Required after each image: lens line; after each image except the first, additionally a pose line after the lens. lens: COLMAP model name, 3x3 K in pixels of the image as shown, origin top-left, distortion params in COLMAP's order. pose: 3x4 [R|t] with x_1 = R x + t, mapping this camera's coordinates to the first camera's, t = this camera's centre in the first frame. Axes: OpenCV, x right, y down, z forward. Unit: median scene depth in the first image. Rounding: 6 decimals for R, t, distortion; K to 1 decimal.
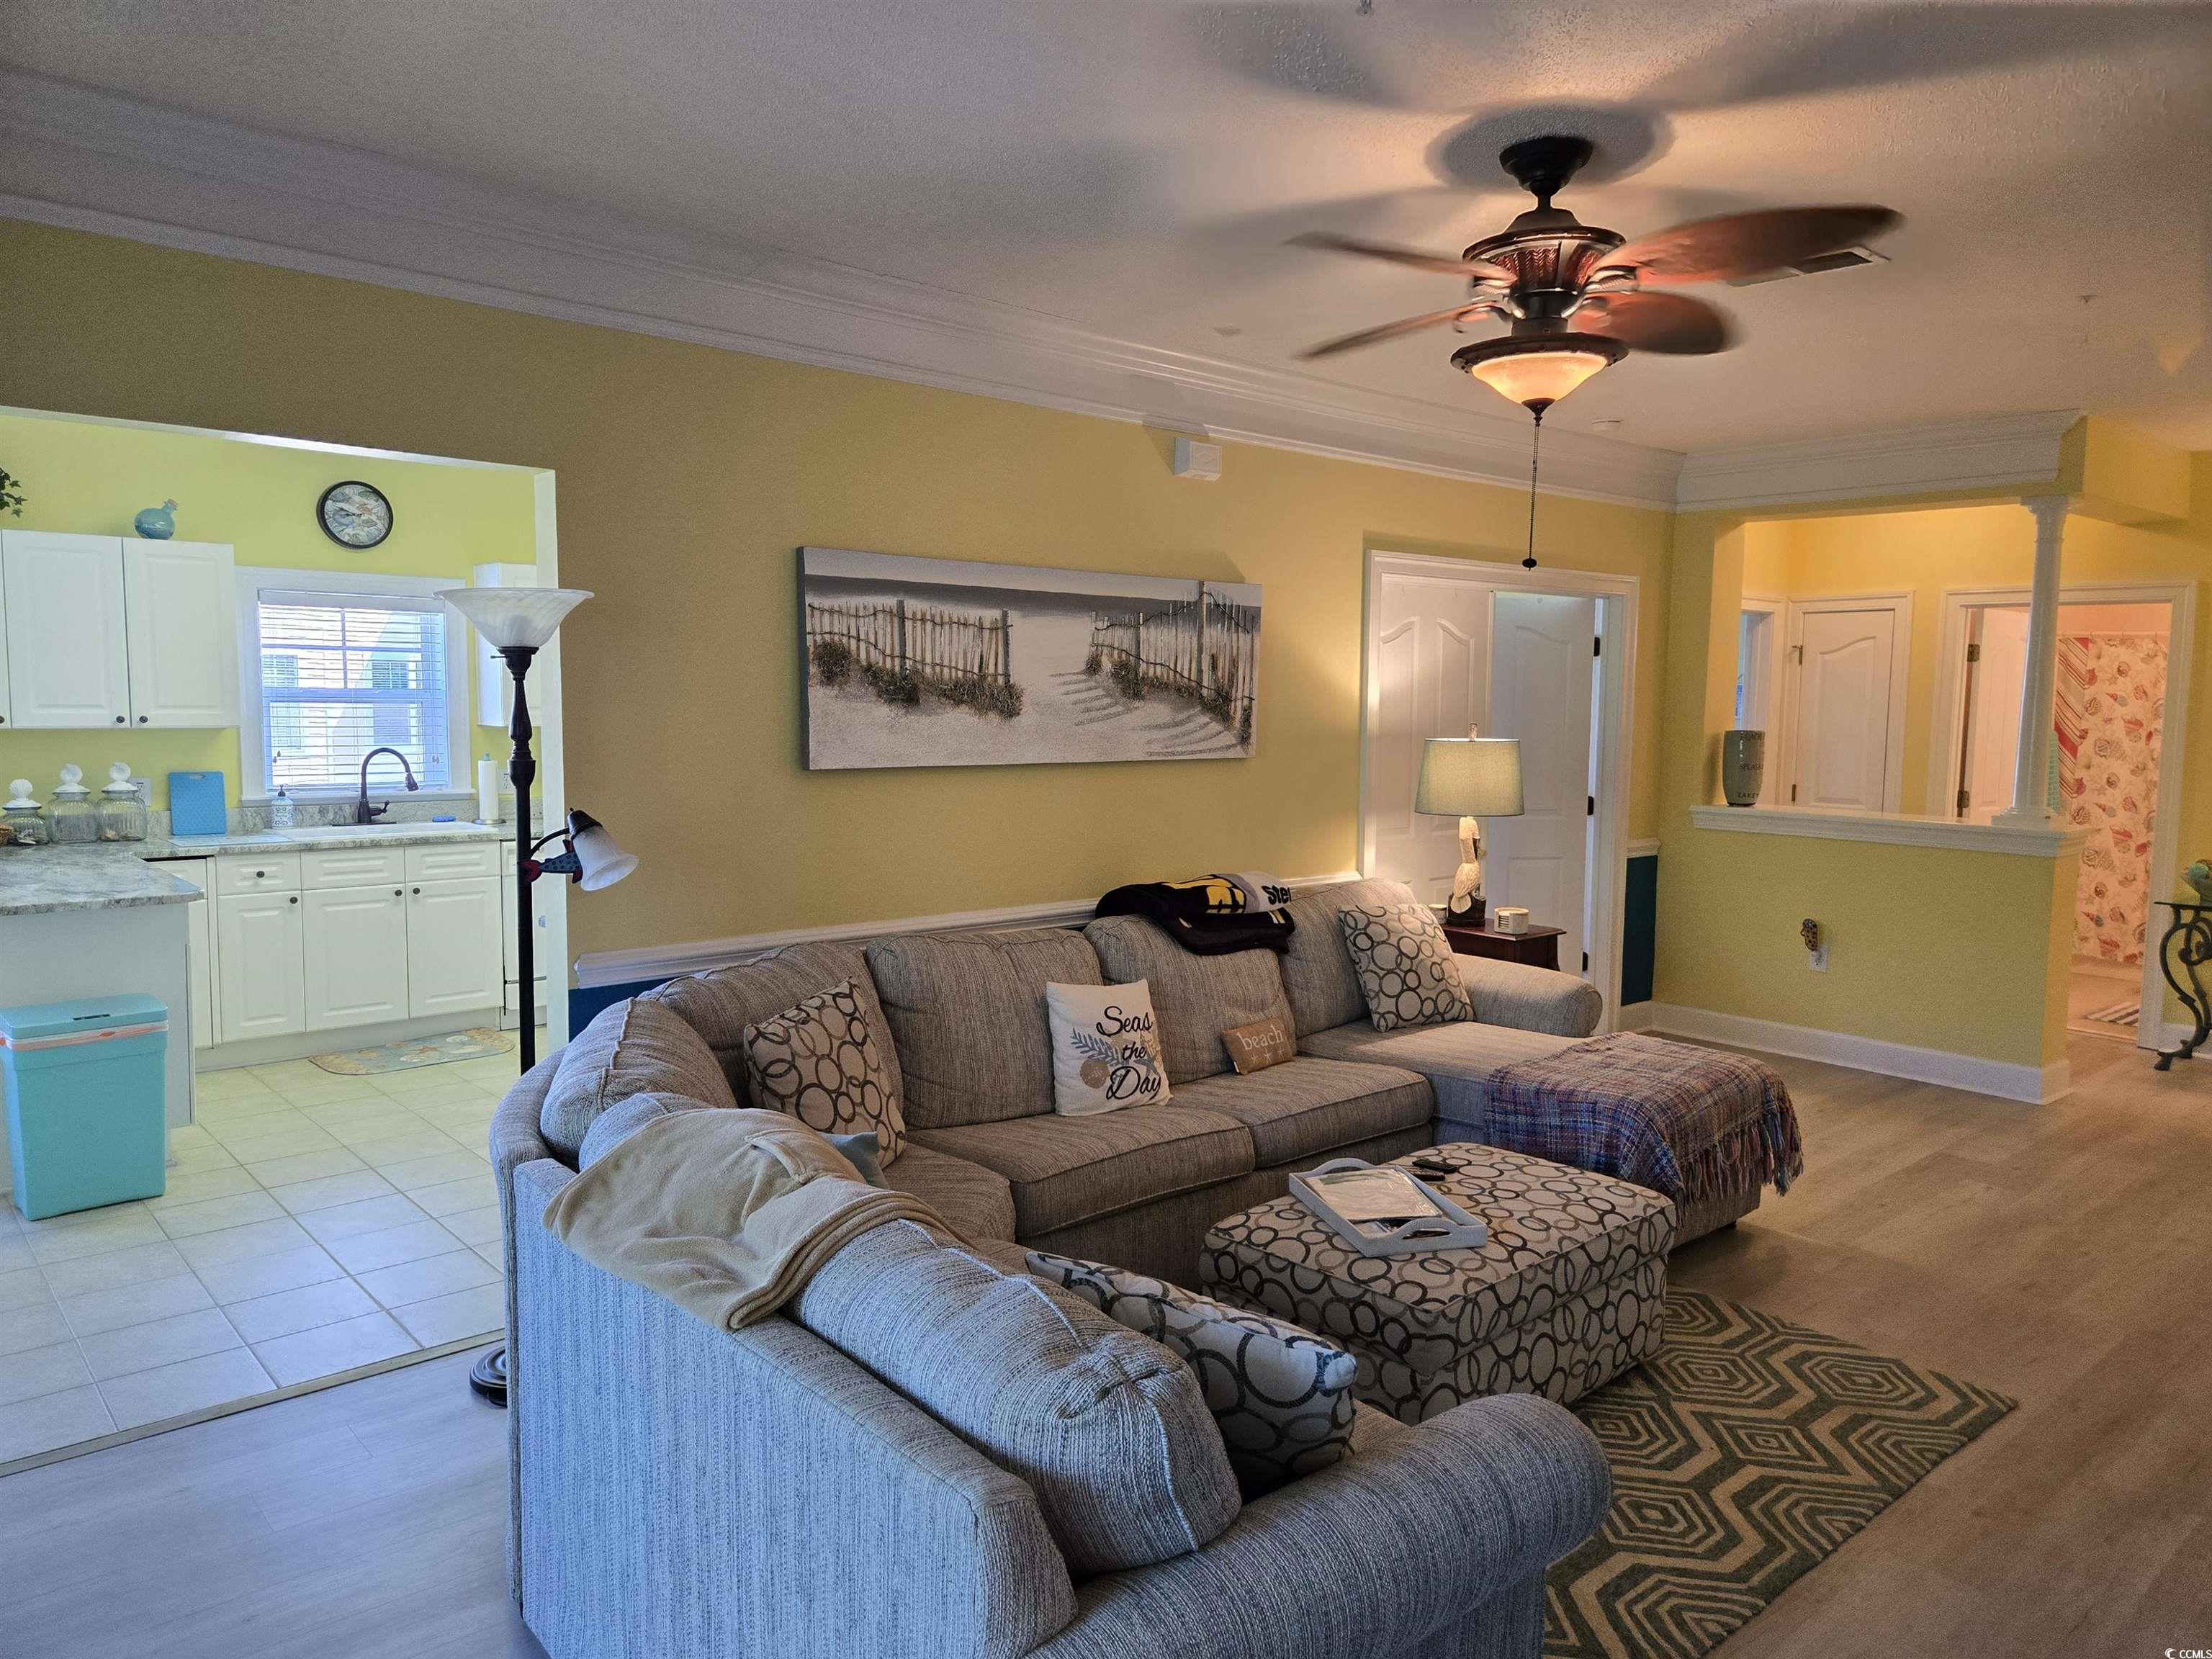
lens RADIAL K [[1465.1, 0, 1106.0], [0, 1465.1, 829.5], [0, 0, 1]] dist [0.056570, -0.048149]
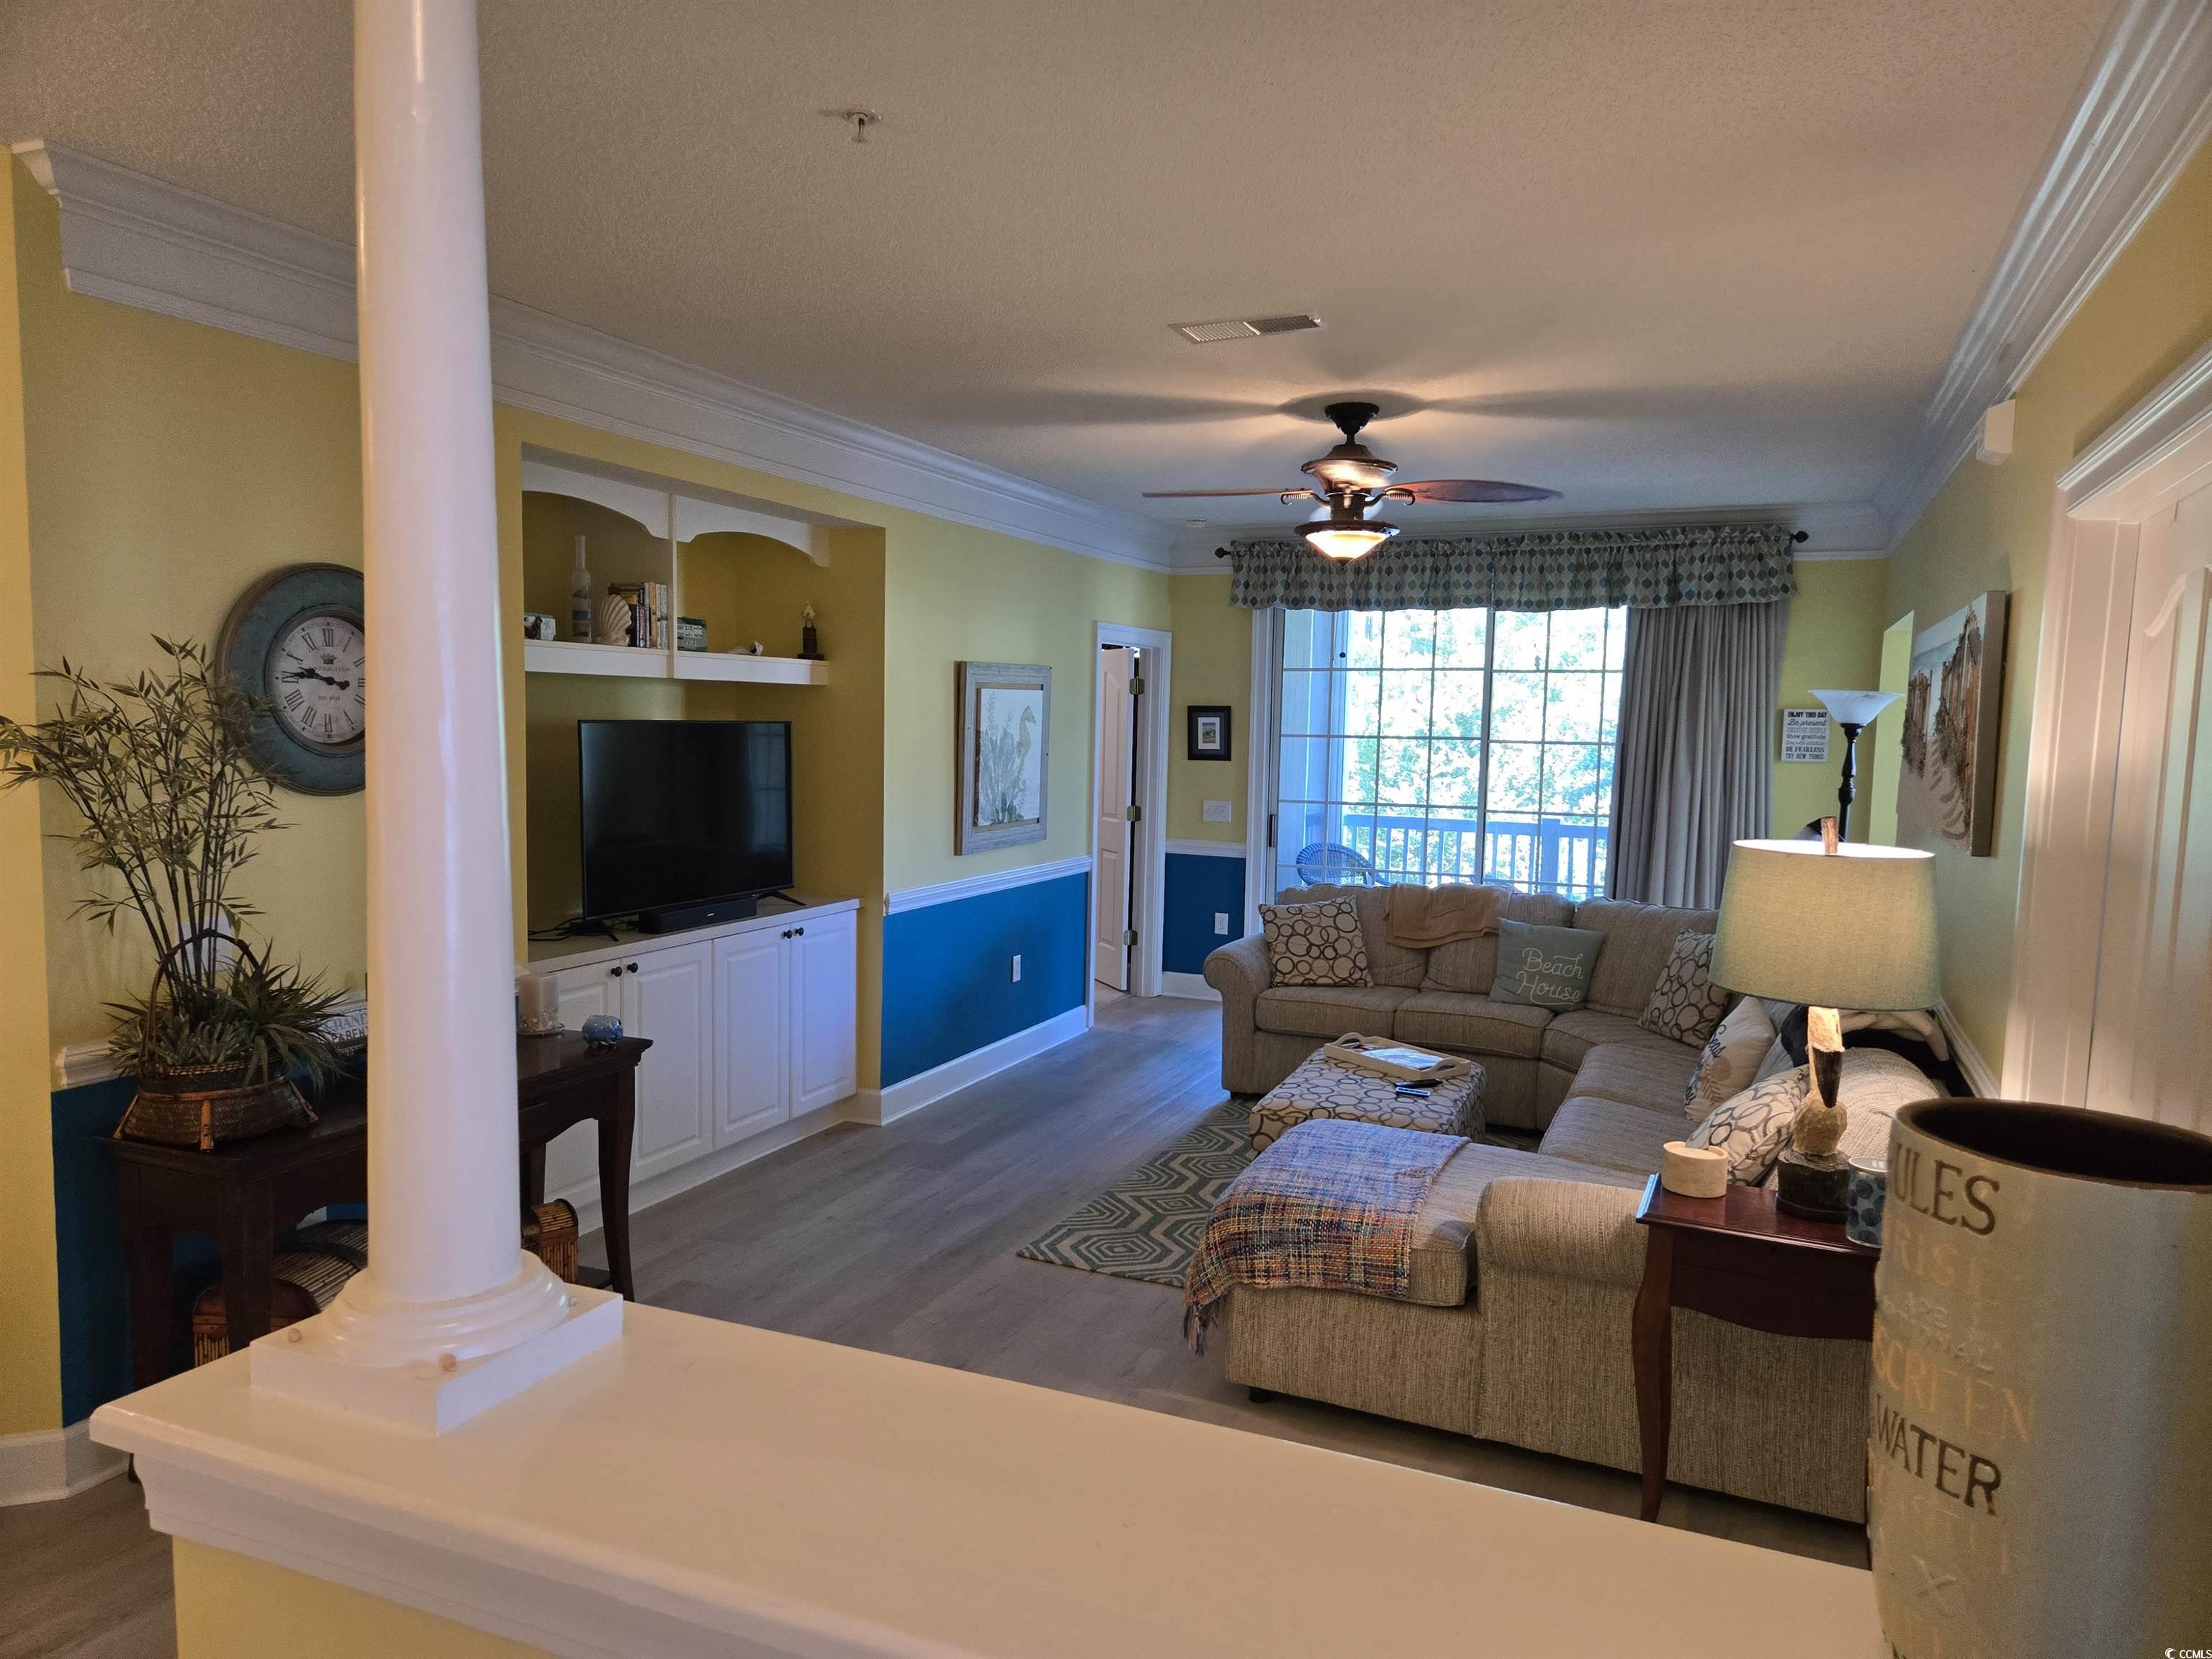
lens RADIAL K [[1493.5, 0, 1091.4], [0, 1493.5, 849.0], [0, 0, 1]] dist [0.079698, -0.066827]
pose [[-0.909271, 0.008799, -0.416111, 0.778888], [-0.067629, 0.983366, 0.168573, -0.147503], [0.410673, 0.181420, -0.893552, 1.522044]]
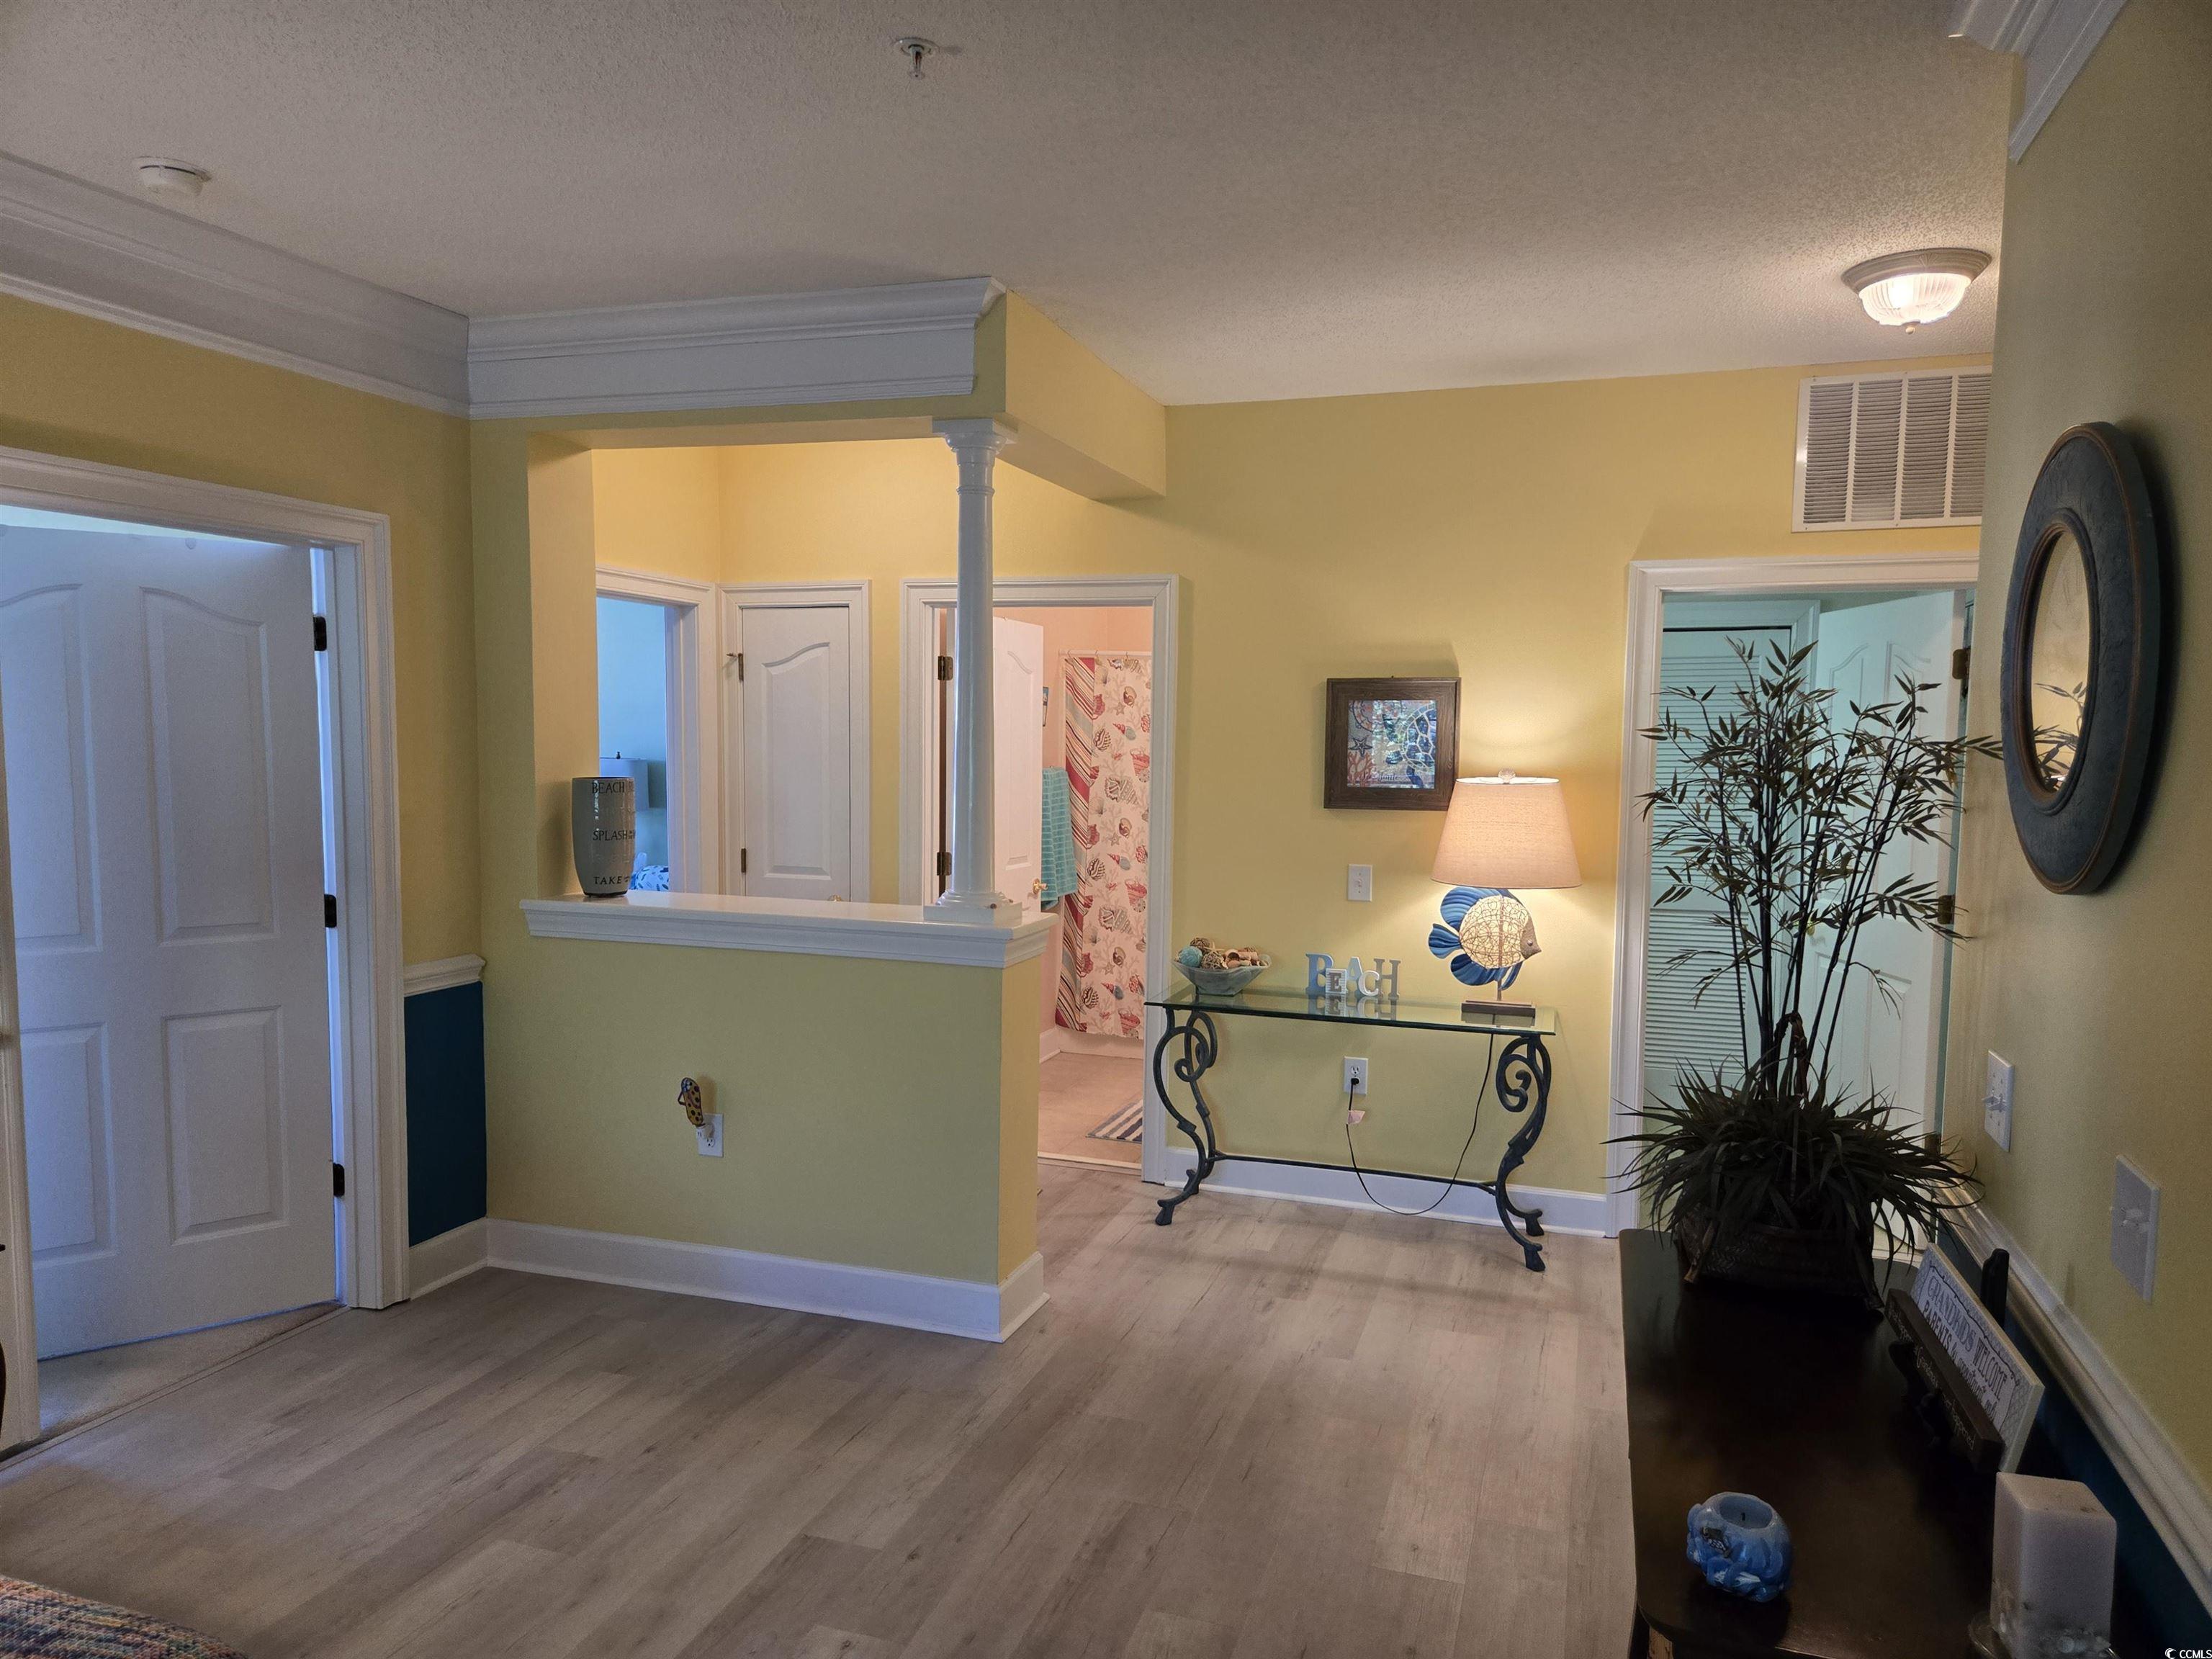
lens RADIAL K [[1465.1, 0, 1106.0], [0, 1465.1, 829.5], [0, 0, 1]] dist [0.056570, -0.048149]
pose [[0.859675, -0.031447, 0.509873, 0.418226], [0.041783, 0.999088, -0.008828, -0.042611], [-0.509130, 0.028893, 0.860205, 0.497338]]
